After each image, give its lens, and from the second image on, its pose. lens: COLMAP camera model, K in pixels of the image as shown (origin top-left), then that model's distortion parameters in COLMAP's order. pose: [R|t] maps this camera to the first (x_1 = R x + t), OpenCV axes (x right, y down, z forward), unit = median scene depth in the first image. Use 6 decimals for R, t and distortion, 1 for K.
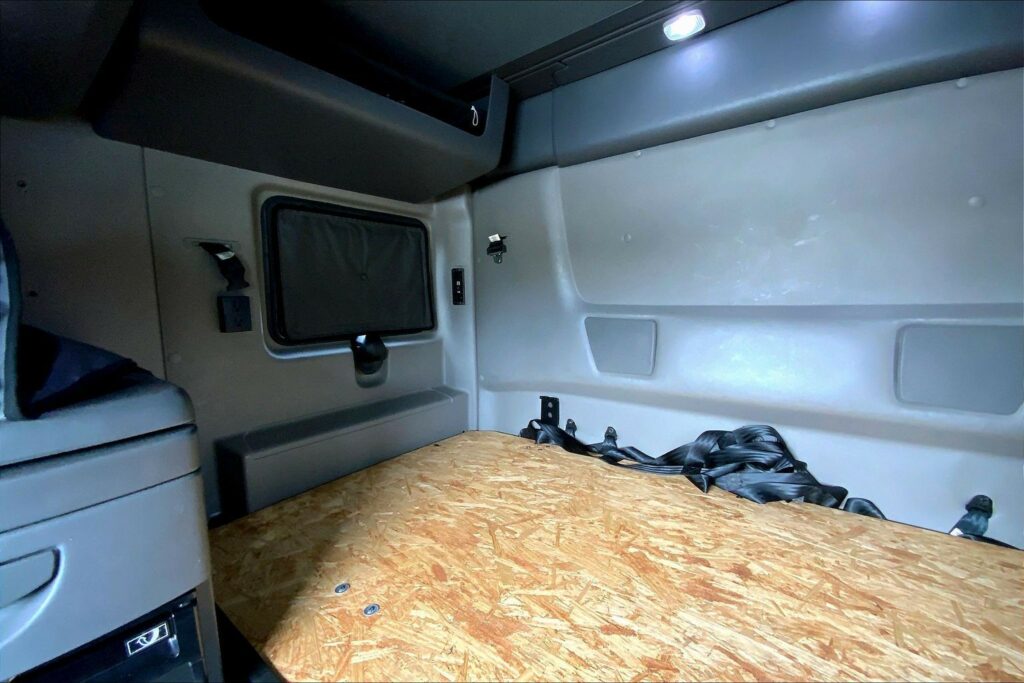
lens RADIAL K [[402.0, 0, 520.1], [0, 402.0, 347.3], [0, 0, 1]] dist [-0.034694, -0.003245]
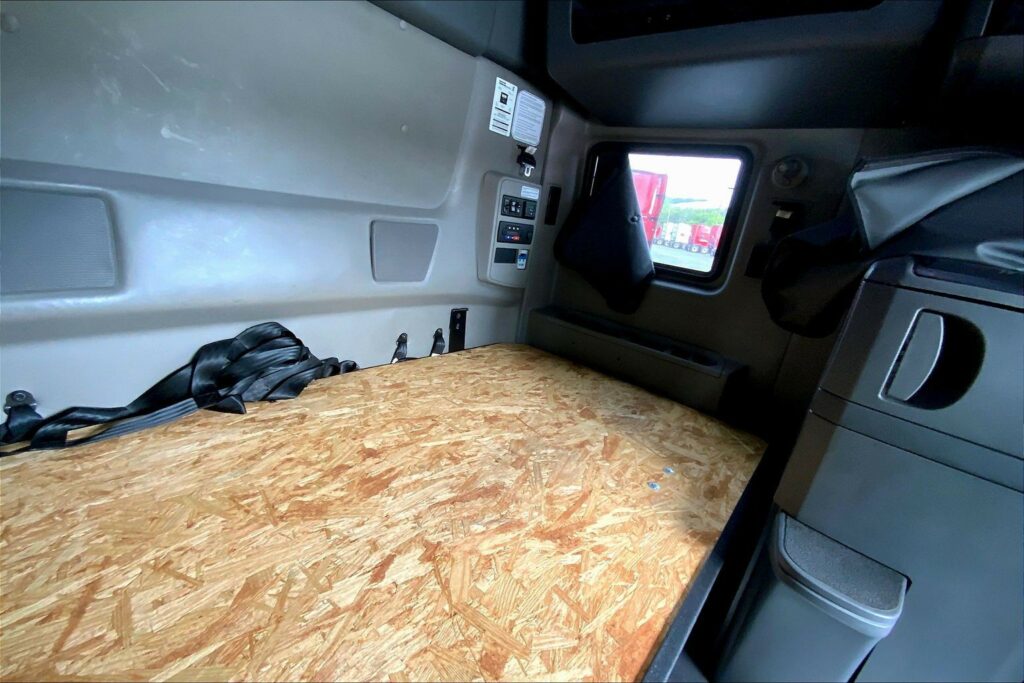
lens RADIAL K [[402.0, 0, 508.6], [0, 402.0, 345.0], [0, 0, 1]] dist [-0.034694, -0.003245]
pose [[0.038763, -0.290165, 0.956191, -0.352006], [-0.036668, 0.955853, 0.291549, -0.059551], [-0.998575, -0.046363, 0.026412, 0.491065]]
